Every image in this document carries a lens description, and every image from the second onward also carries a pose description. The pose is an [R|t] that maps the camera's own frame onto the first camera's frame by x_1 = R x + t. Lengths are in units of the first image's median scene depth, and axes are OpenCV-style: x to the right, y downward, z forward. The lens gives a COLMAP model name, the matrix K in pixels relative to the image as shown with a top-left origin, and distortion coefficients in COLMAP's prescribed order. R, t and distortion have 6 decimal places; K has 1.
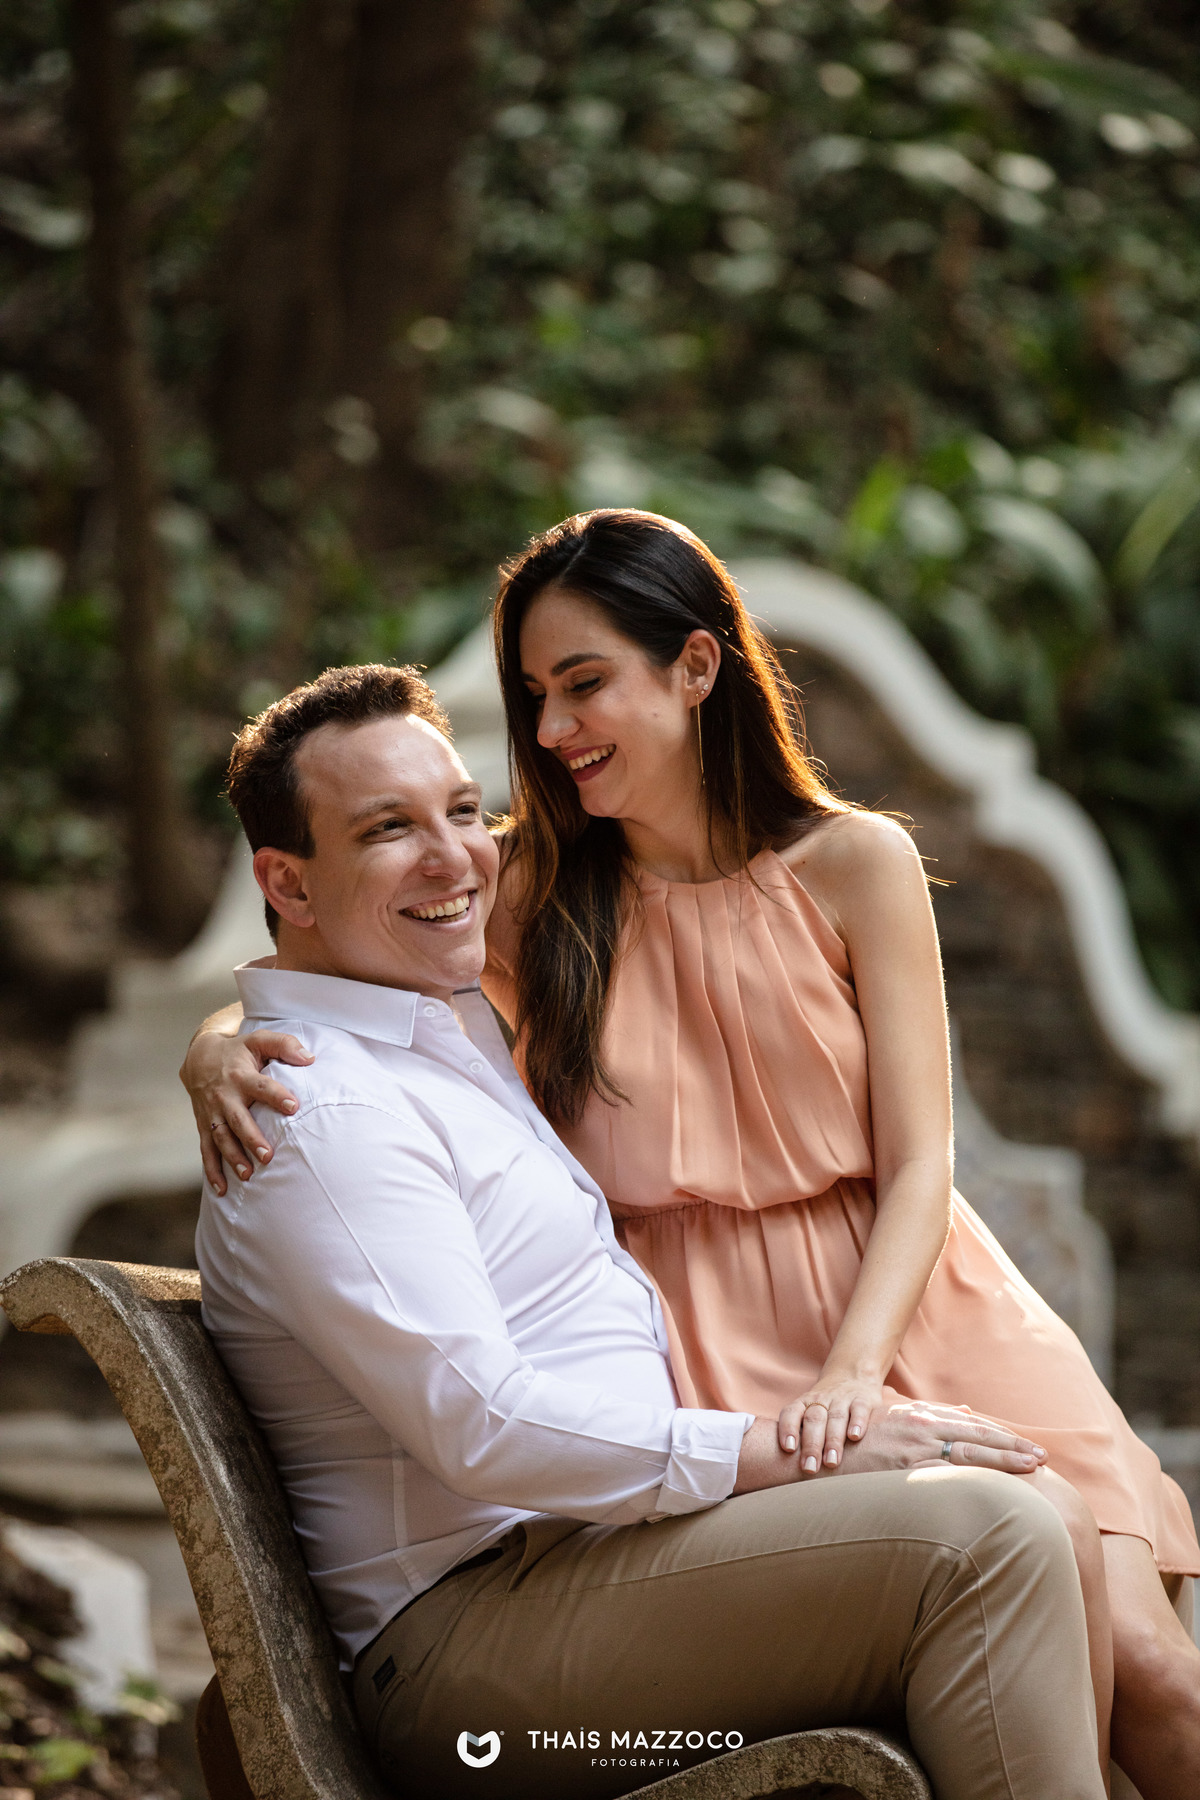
lens RADIAL K [[8348.8, 0, 600.0], [0, 8348.8, 900.0], [0, 0, 1]] dist [0.364835, 13.211911]
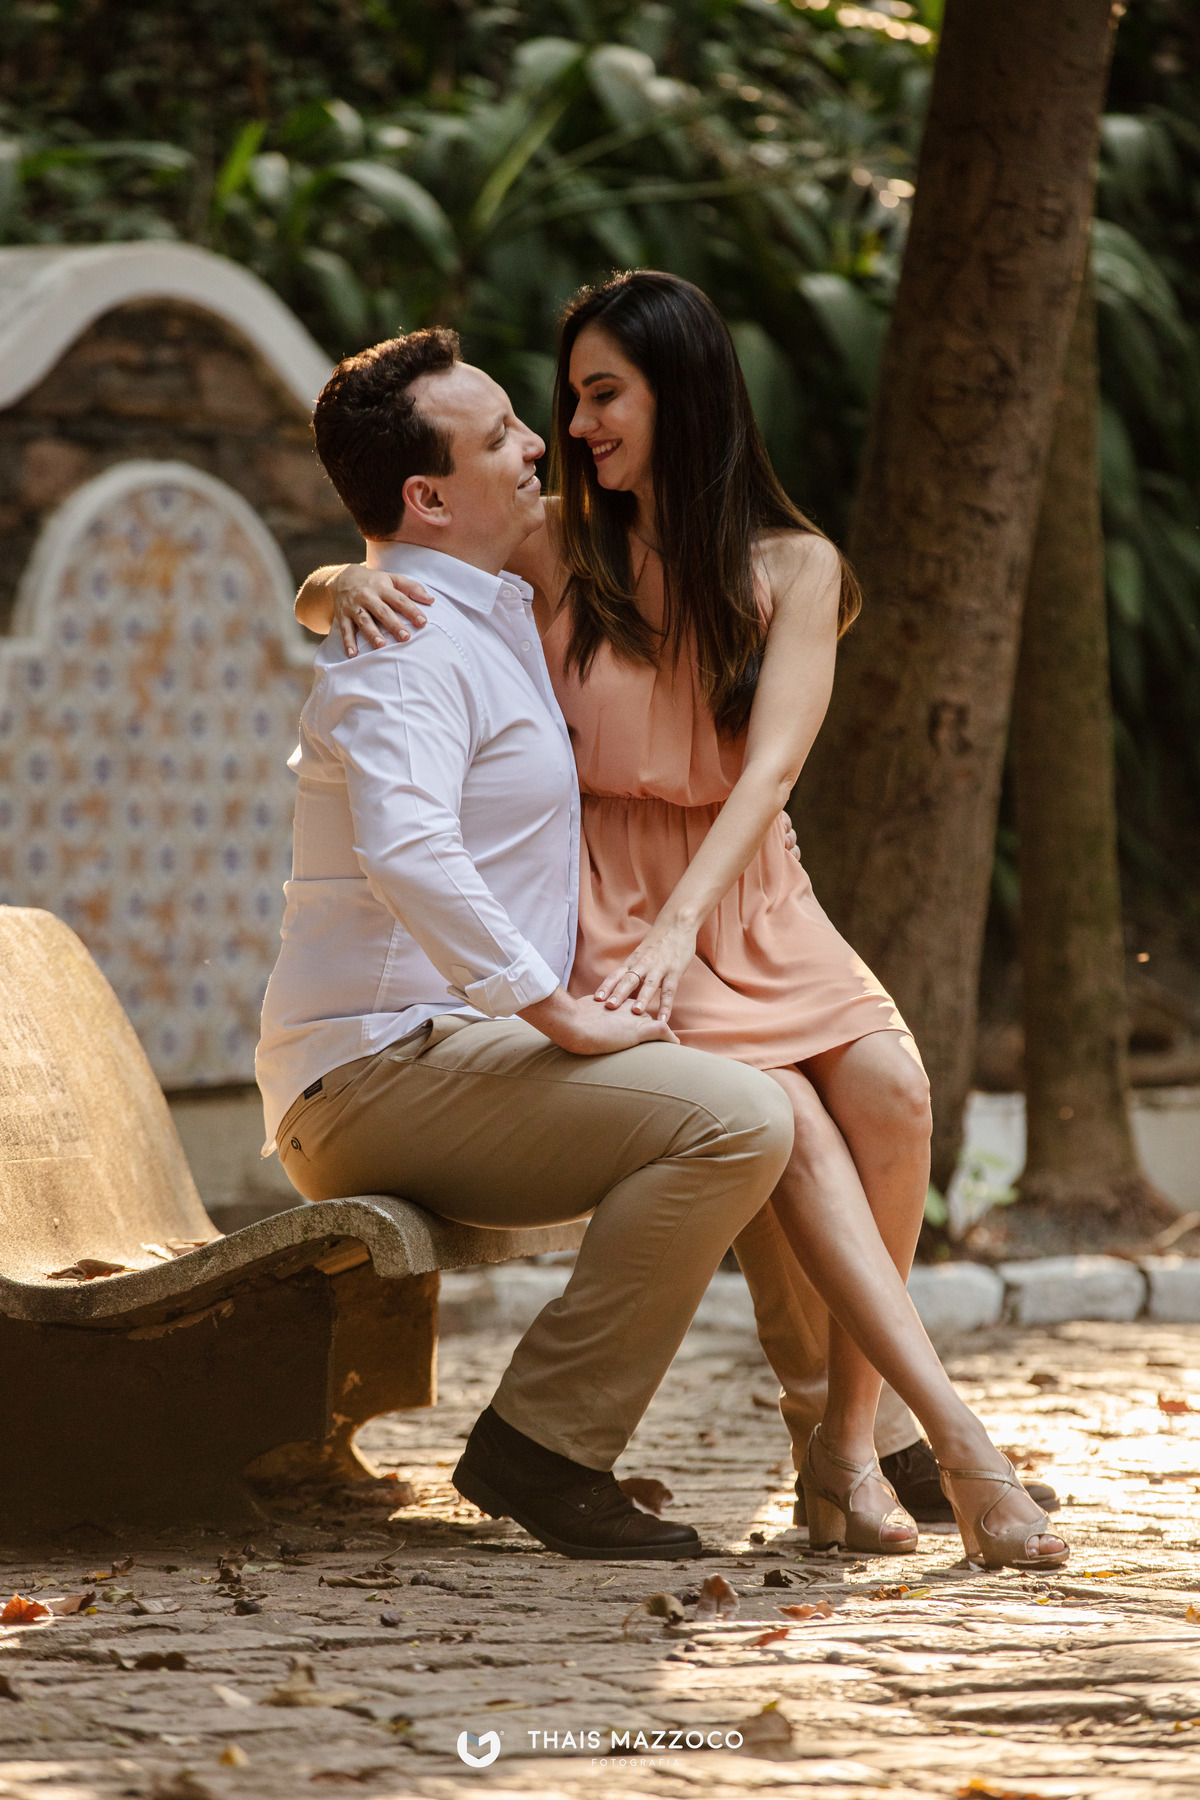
lens RADIAL K [[9681.5, 0, 603.3], [0, 9681.5, 842.8], [0, 0, 1]] dist [1.723634, 4.726886]
pose [[0.996285, -0.032599, 0.079712, -0.021850], [0.029359, 0.998707, 0.041491, -0.010402], [-0.080961, -0.038997, 0.995954, -0.236900]]
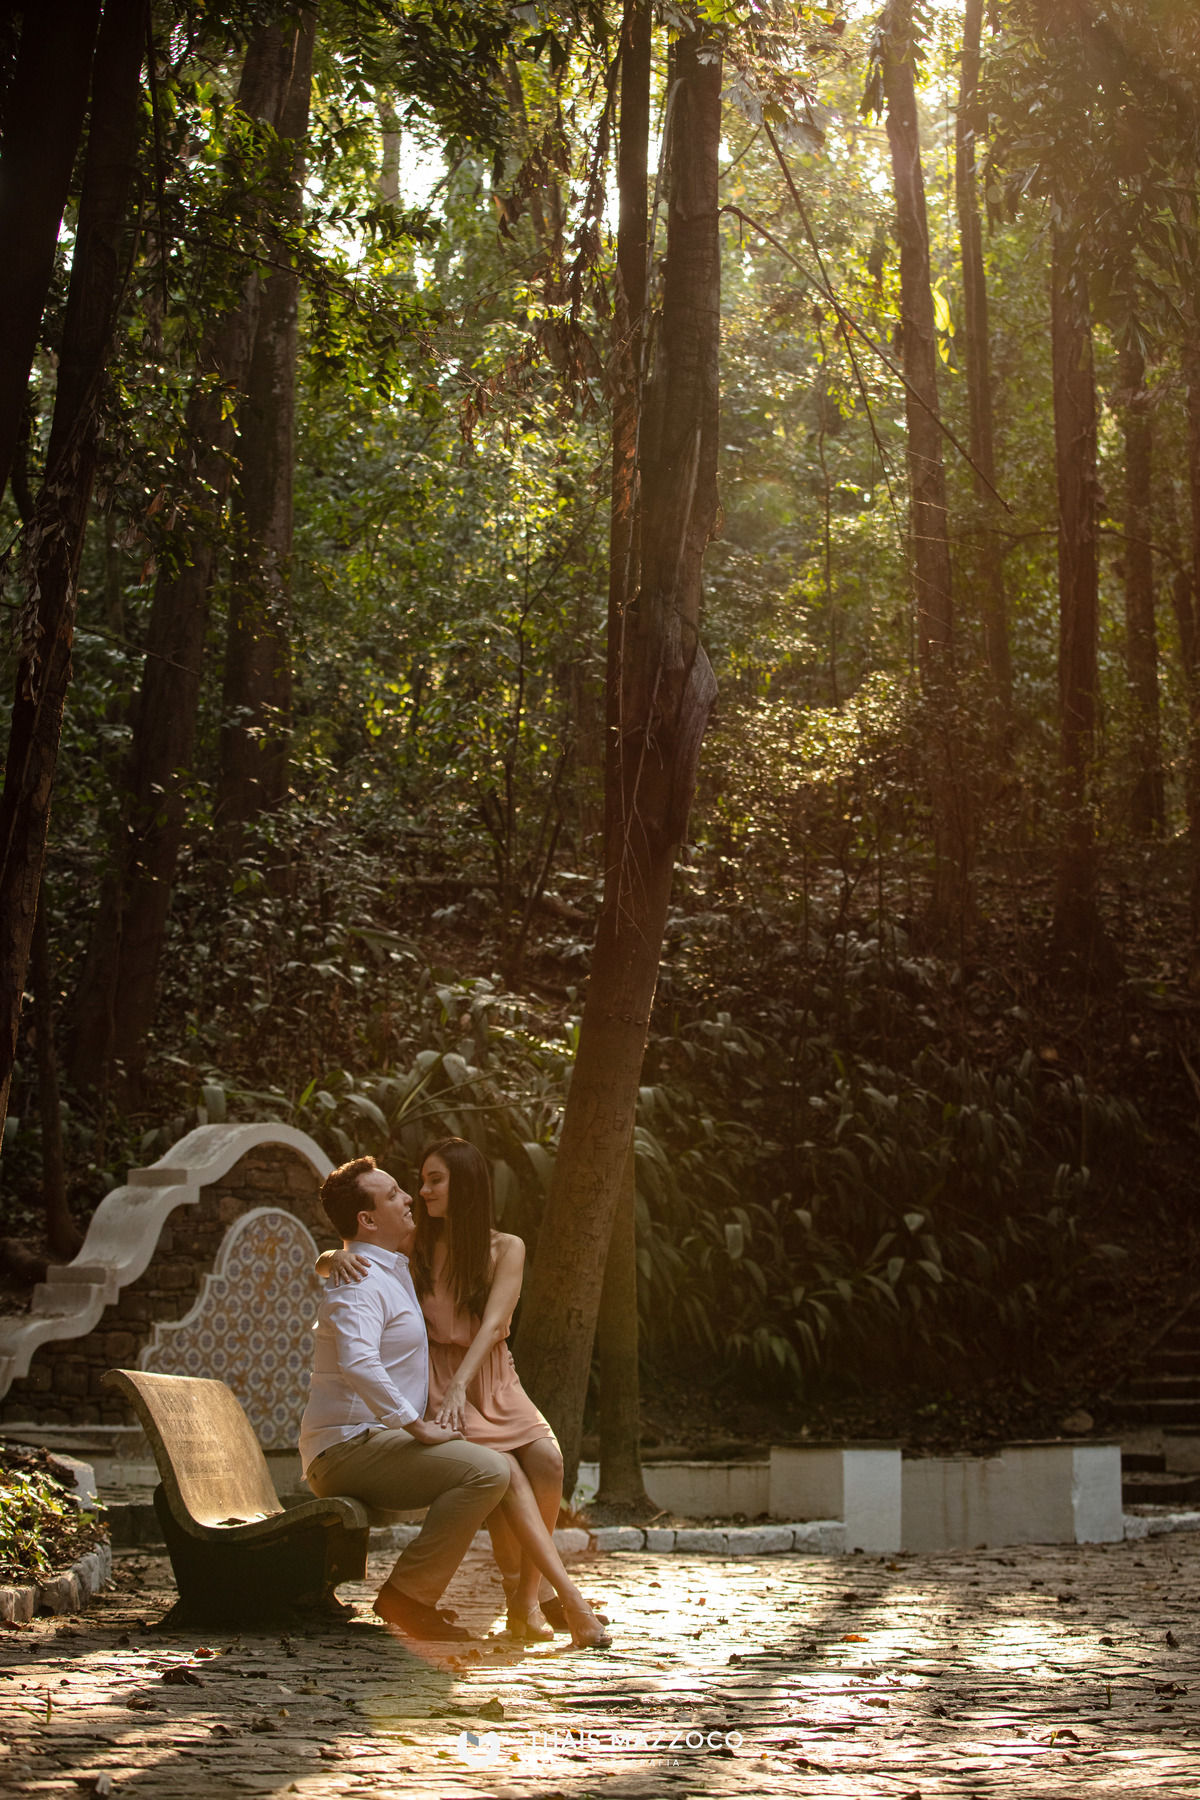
lens RADIAL K [[3748.7, 0, 600.0], [0, 3748.7, 900.0], [0, 0, 1]] dist [-0.183022, 0.570976]
pose [[0.992495, 0.007901, 0.122033, -0.021378], [0.001951, 0.996760, -0.080404, -0.010388], [-0.122273, 0.080039, 0.989264, -0.231959]]
